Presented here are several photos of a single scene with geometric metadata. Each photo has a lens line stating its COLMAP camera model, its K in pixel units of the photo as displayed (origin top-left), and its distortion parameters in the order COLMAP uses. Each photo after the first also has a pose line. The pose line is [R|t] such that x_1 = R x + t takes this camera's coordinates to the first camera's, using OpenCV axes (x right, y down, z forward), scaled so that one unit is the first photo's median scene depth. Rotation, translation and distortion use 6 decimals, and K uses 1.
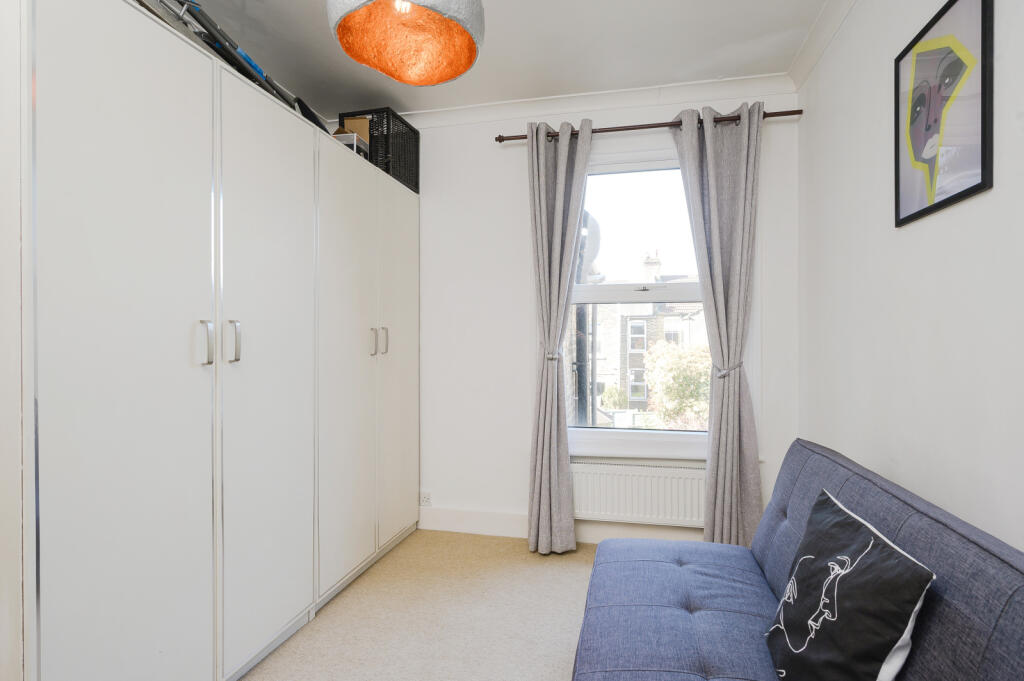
lens RADIAL K [[497.1, 0, 511.7], [0, 497.1, 341.3], [0, 0, 1]] dist [0.005596, -0.000544]
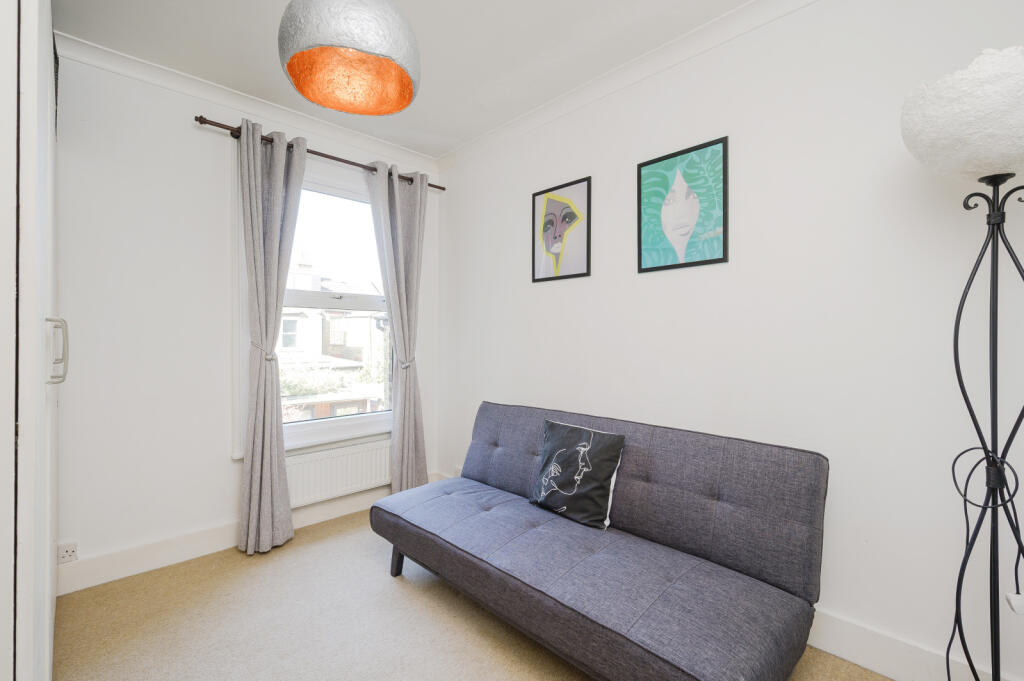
lens RADIAL K [[463.0, 0, 512.3], [0, 463.0, 340.3], [0, 0, 1]] dist [-0.002468, -0.000249]
pose [[0.537051, -0.002357, 0.843547, -0.489150], [-0.001242, 0.999993, 0.003585, -0.008562], [-0.843549, -0.002973, 0.537044, 0.074809]]
